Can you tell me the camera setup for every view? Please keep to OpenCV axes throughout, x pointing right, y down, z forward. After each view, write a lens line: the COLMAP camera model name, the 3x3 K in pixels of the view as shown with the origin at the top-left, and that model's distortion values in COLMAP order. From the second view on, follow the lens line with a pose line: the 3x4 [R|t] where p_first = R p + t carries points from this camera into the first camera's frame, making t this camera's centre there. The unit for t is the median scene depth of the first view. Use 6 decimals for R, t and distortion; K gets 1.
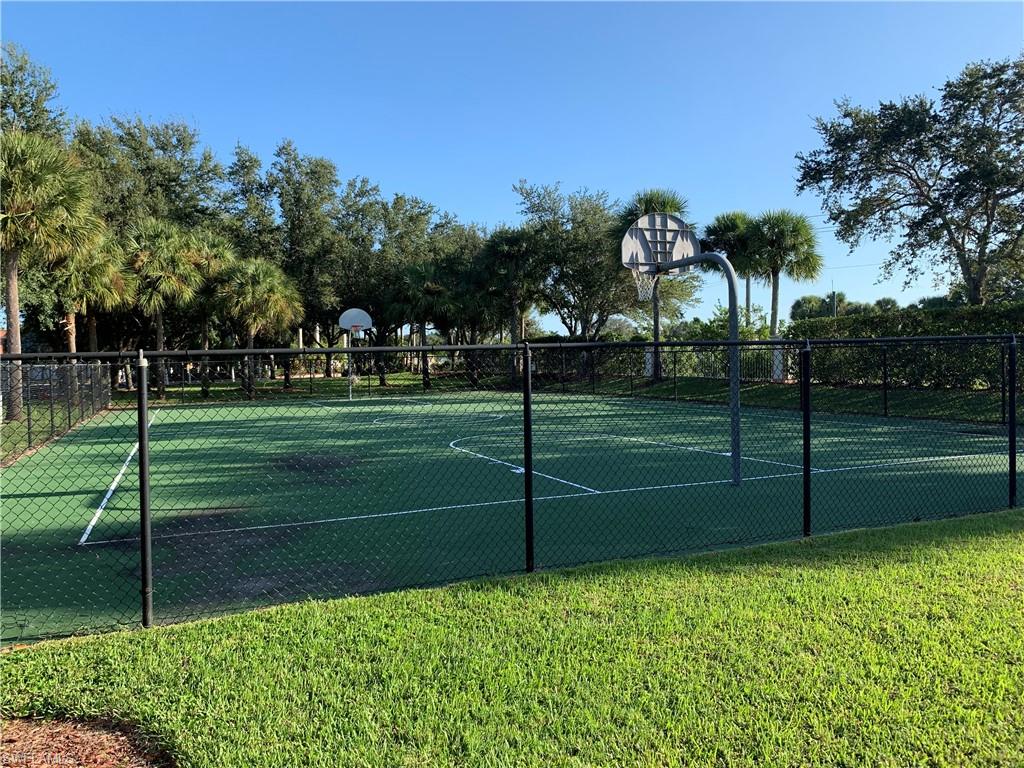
lens RADIAL K [[790.3, 0, 512.0], [0, 790.3, 384.0], [0, 0, 1]] dist [-0.005416, -0.007887]
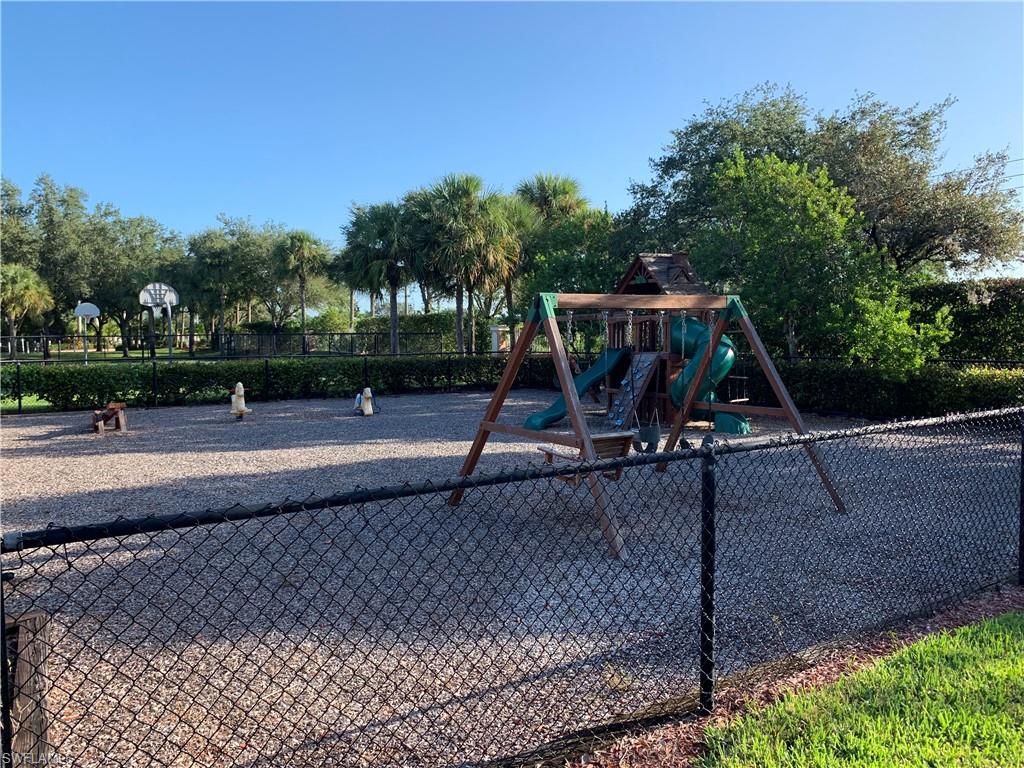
lens RADIAL K [[790.3, 0, 512.0], [0, 790.3, 384.0], [0, 0, 1]] dist [-0.005416, -0.007887]
pose [[0.978537, 0.003539, 0.206043, 0.243582], [-0.008768, 0.999662, 0.024471, 0.011275], [-0.205887, -0.025752, 0.978237, -0.538939]]
